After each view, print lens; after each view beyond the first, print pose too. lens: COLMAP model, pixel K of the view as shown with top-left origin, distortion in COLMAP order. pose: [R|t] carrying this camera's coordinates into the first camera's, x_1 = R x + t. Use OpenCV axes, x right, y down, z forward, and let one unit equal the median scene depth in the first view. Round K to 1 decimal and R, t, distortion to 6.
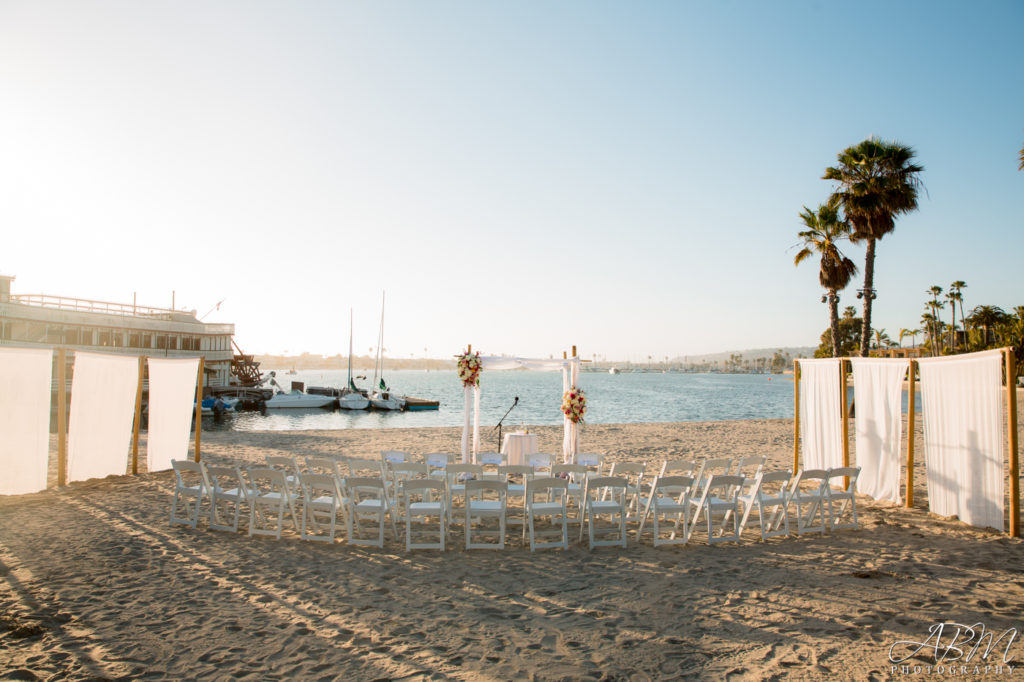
lens RADIAL K [[728.4, 0, 512.0], [0, 728.4, 341.0], [0, 0, 1]] dist [-0.119371, -0.000010]
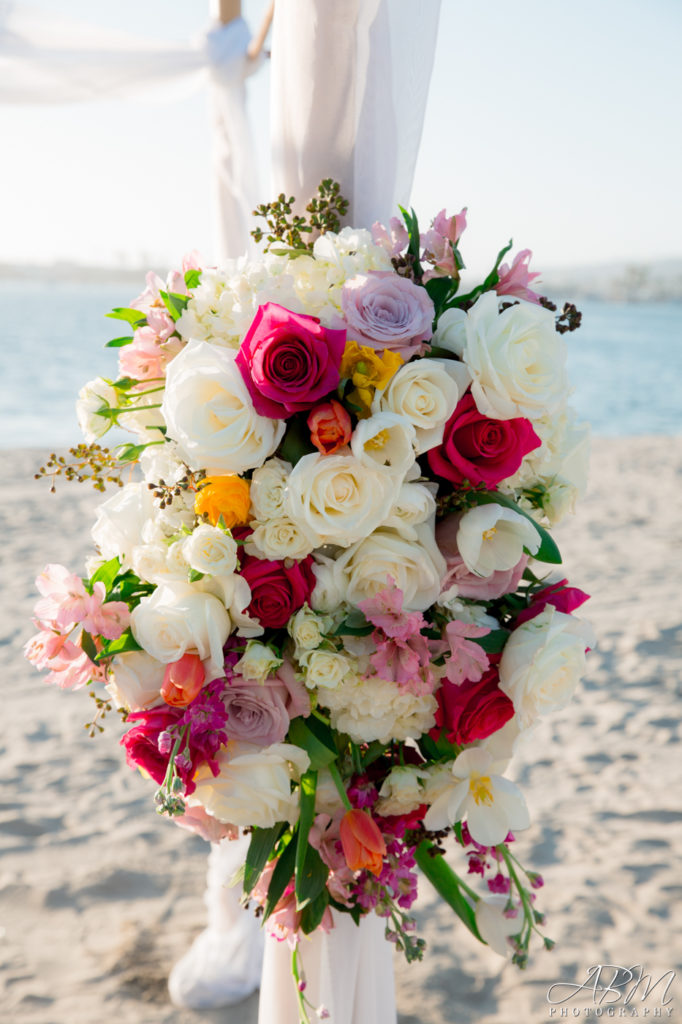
lens RADIAL K [[1500.7, 0, 341.0], [0, 1500.7, 512.0], [0, 0, 1]] dist [0.229234, 0.003853]
pose [[0.993392, 0.006027, 0.114614, 0.075260], [-0.027129, 0.982652, 0.183465, 0.066600], [-0.111520, -0.185362, 0.976322, 0.904999]]
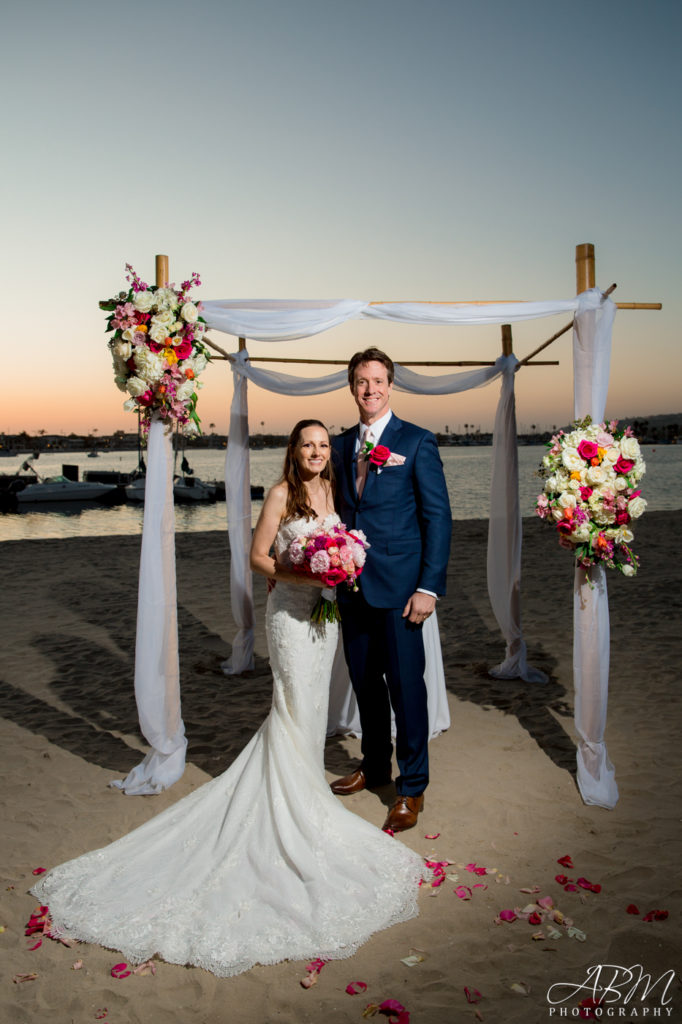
lens RADIAL K [[862.6, 0, 341.0], [0, 862.6, 512.0], [0, 0, 1]] dist [-0.001220, -0.001079]
pose [[0.999093, -0.026180, -0.033574, 0.010048], [0.029868, 0.992974, 0.114503, 0.059841], [0.030340, -0.115402, 0.992855, 0.707541]]
